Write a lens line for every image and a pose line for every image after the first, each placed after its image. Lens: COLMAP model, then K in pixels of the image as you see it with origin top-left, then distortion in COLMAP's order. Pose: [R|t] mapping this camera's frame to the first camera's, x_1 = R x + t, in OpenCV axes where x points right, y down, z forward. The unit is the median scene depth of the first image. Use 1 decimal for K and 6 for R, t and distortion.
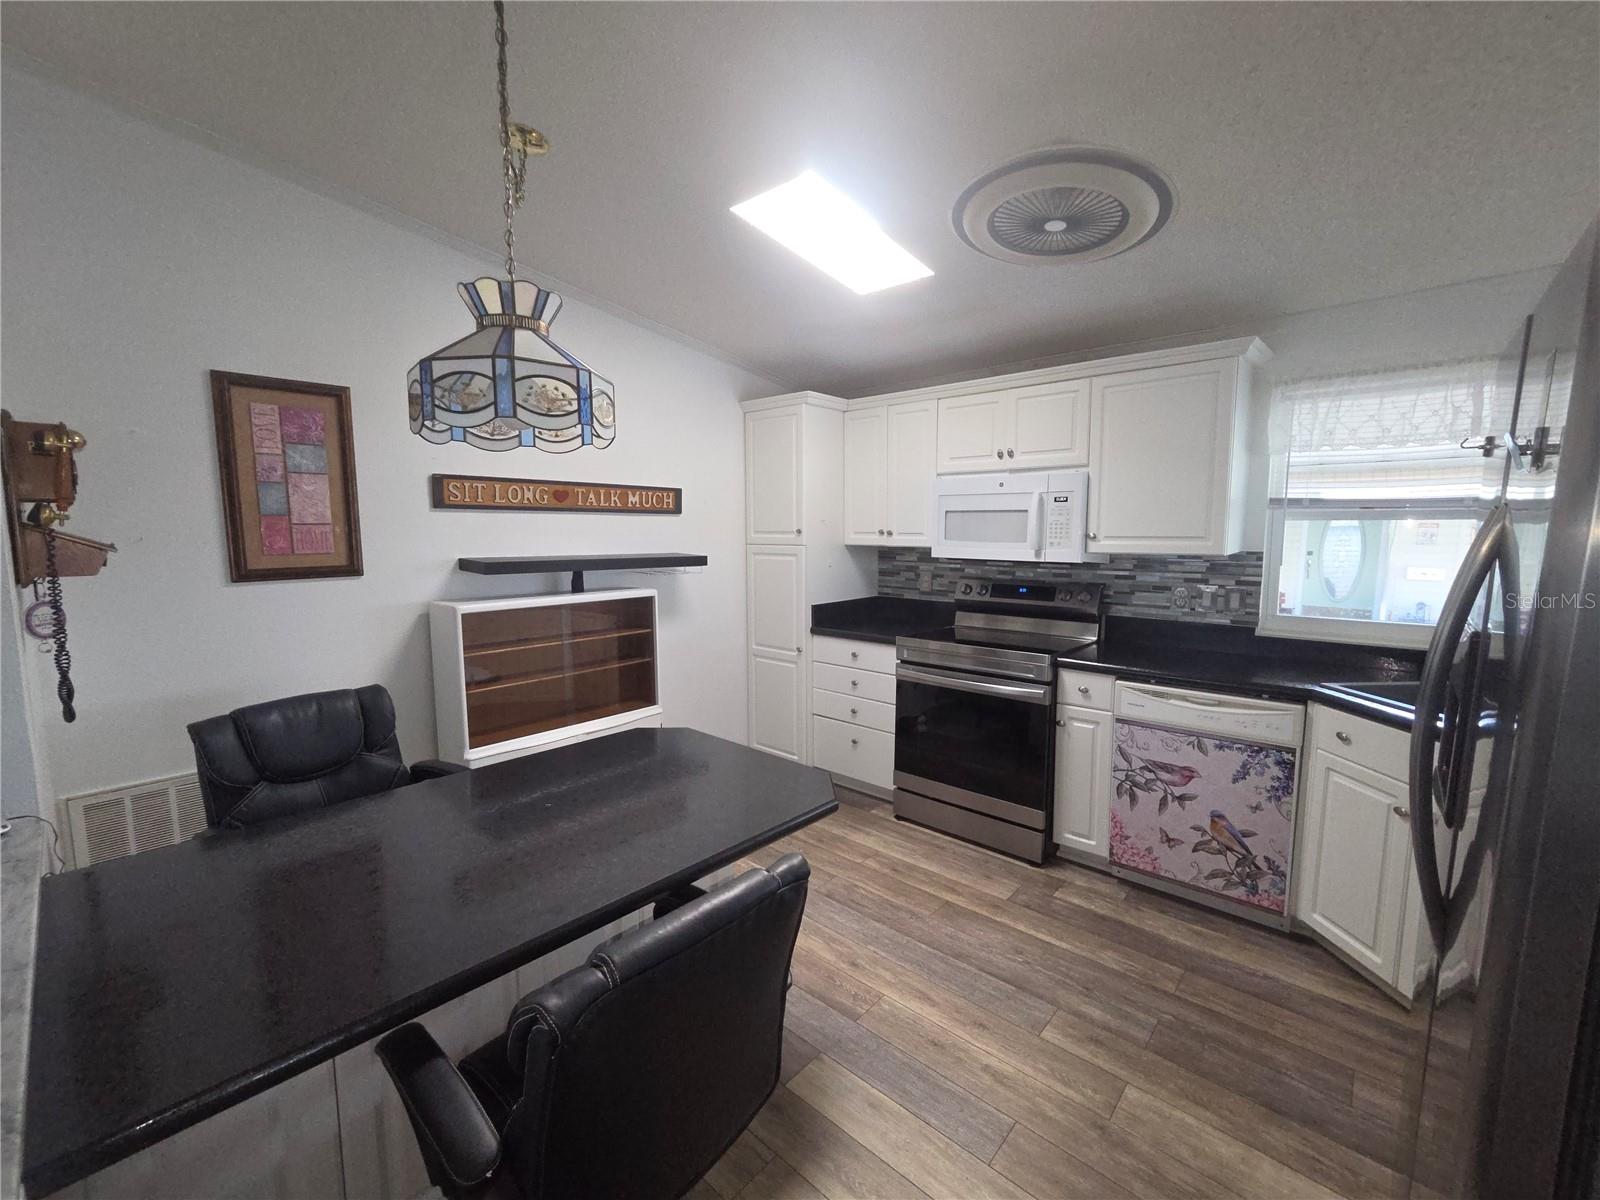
lens RADIAL K [[663.1, 0, 804.0], [0, 663.1, 601.1], [0, 0, 1]] dist [-0.002945, 0.001046]
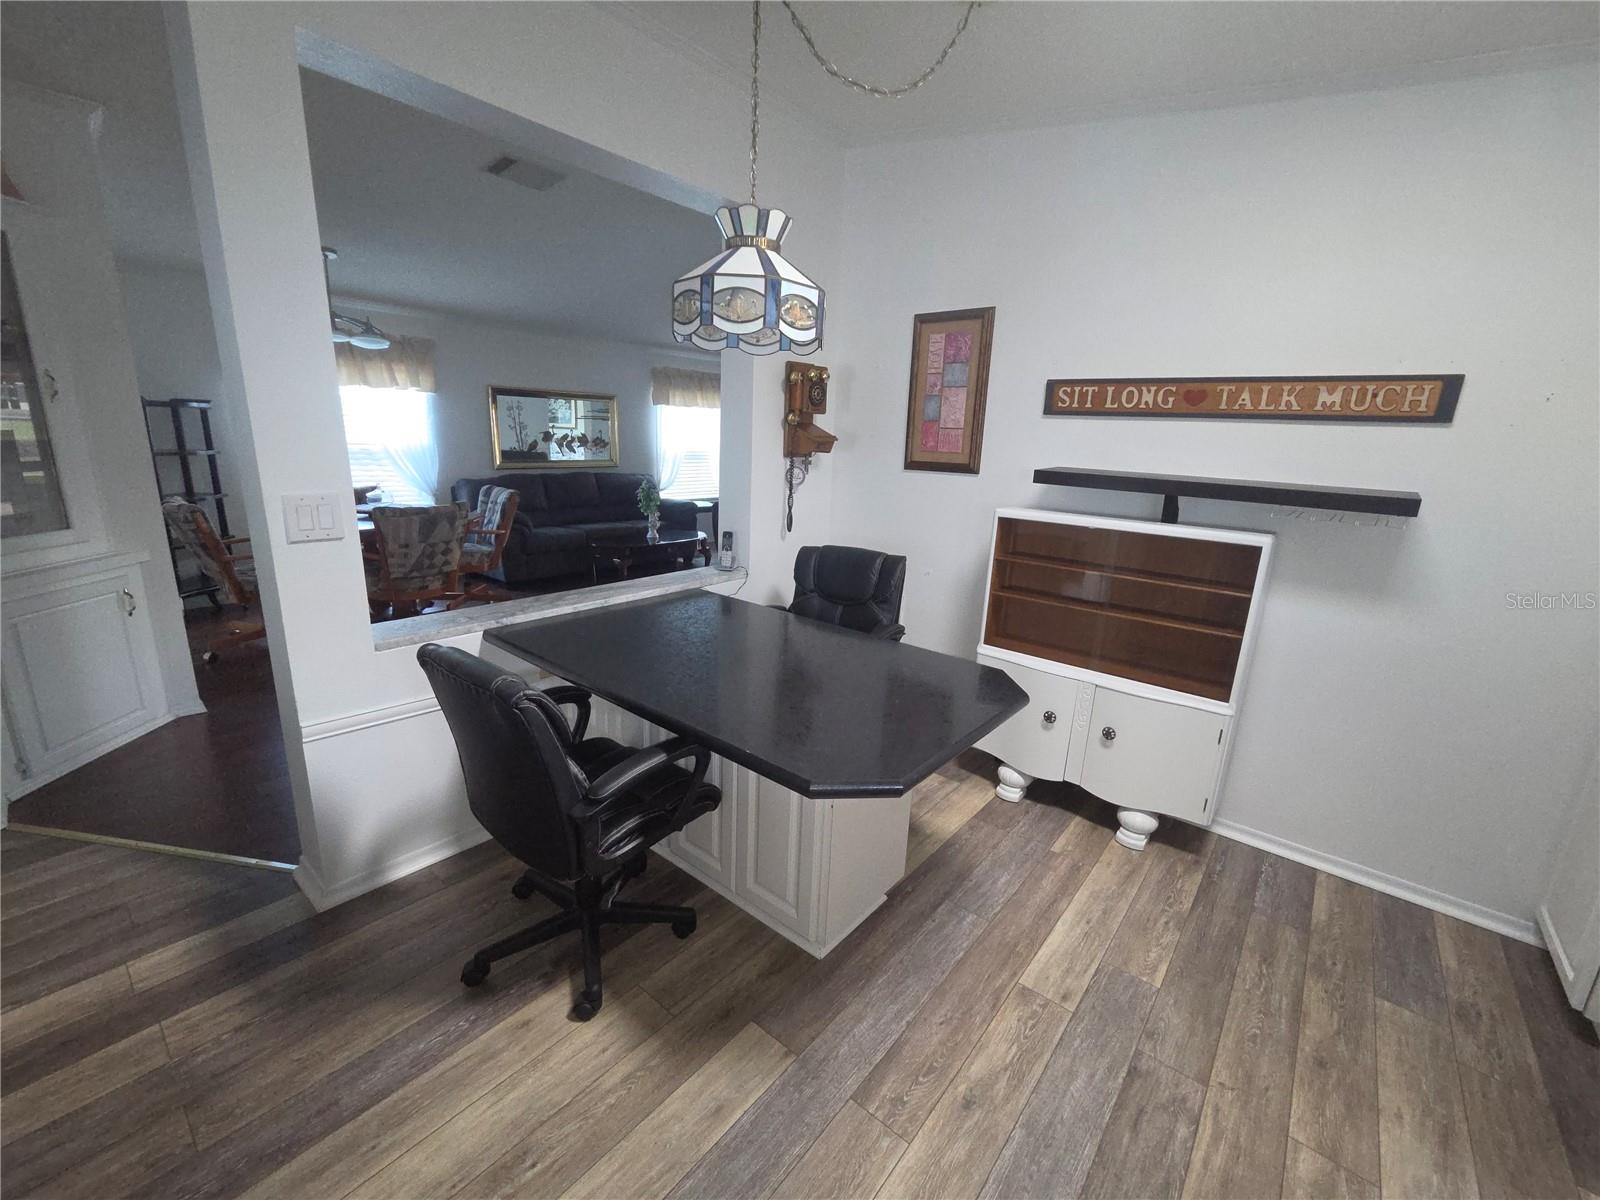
lens RADIAL K [[663.1, 0, 806.4], [0, 663.1, 600.3], [0, 0, 1]] dist [-0.002945, 0.001046]
pose [[0.041056, 0.247350, -0.968056, 0.536329], [-0.148580, 0.959612, 0.238891, -0.061565], [0.988048, 0.134026, 0.076149, 0.664362]]
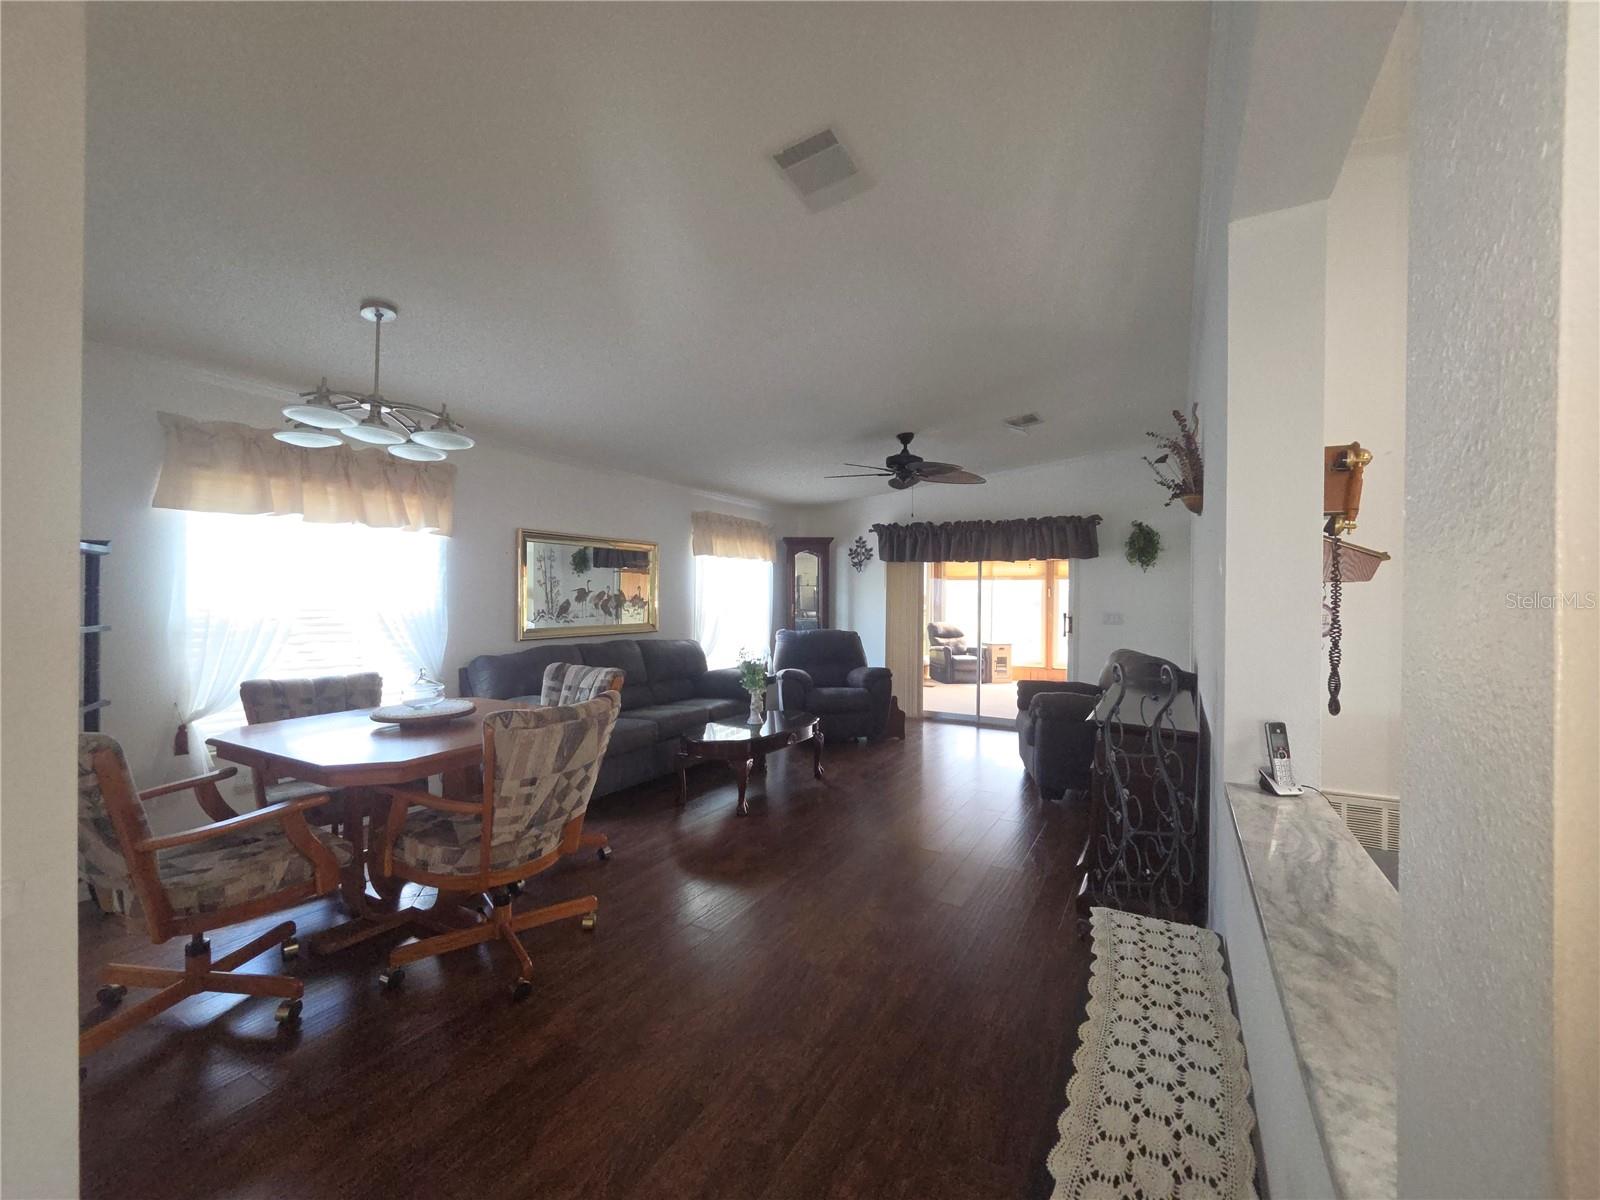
lens RADIAL K [[663.1, 0, 805.9], [0, 663.1, 599.7], [0, 0, 1]] dist [-0.002945, 0.001046]
pose [[0.227814, 0.004527, -0.973694, -0.179284], [-0.115062, 0.993108, -0.022304, 0.084814], [0.966882, 0.117116, 0.226765, -0.075675]]
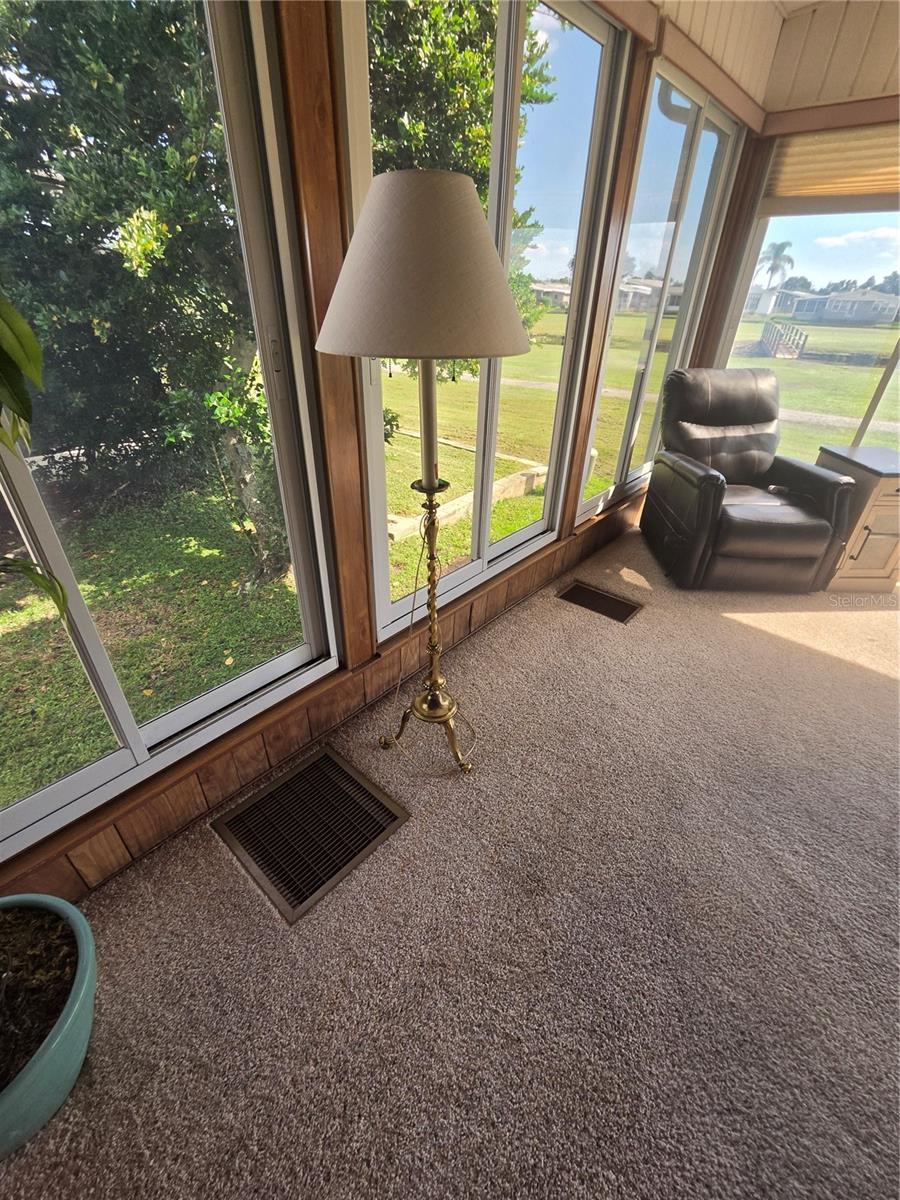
lens RADIAL K [[497.3, 0, 445.6], [0, 497.3, 600.1], [0, 0, 1]] dist [-0.002945, 0.001046]
pose [[0.010197, 0.530904, -0.847371, -3.124180], [-0.120174, 0.841924, 0.526045, -0.039153], [0.992700, 0.096468, 0.072386, 1.222124]]
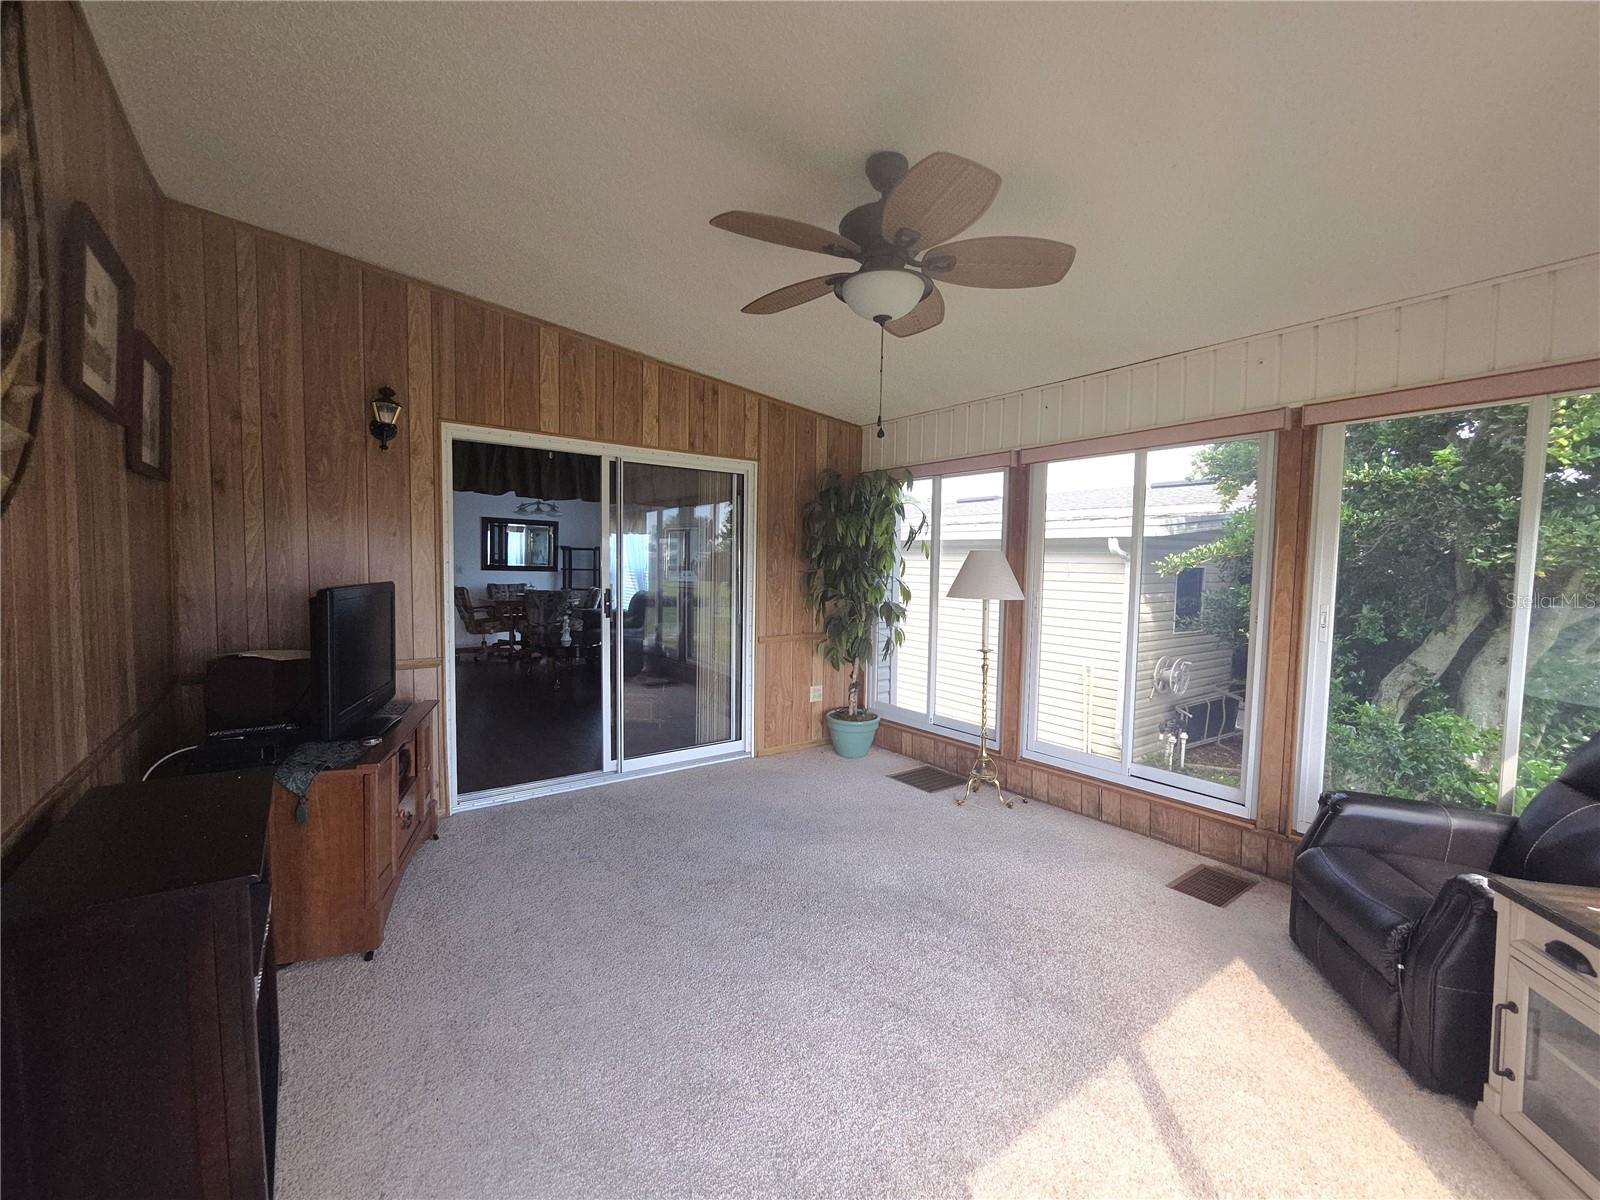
lens RADIAL K [[663.1, 0, 802.3], [0, 663.1, 597.7], [0, 0, 1]] dist [-0.002945, 0.001046]
pose [[-0.980796, -0.027218, 0.193127, -3.449638], [0.003570, 0.987543, 0.157309, -0.221547], [-0.195003, 0.154977, -0.968481, 2.680144]]
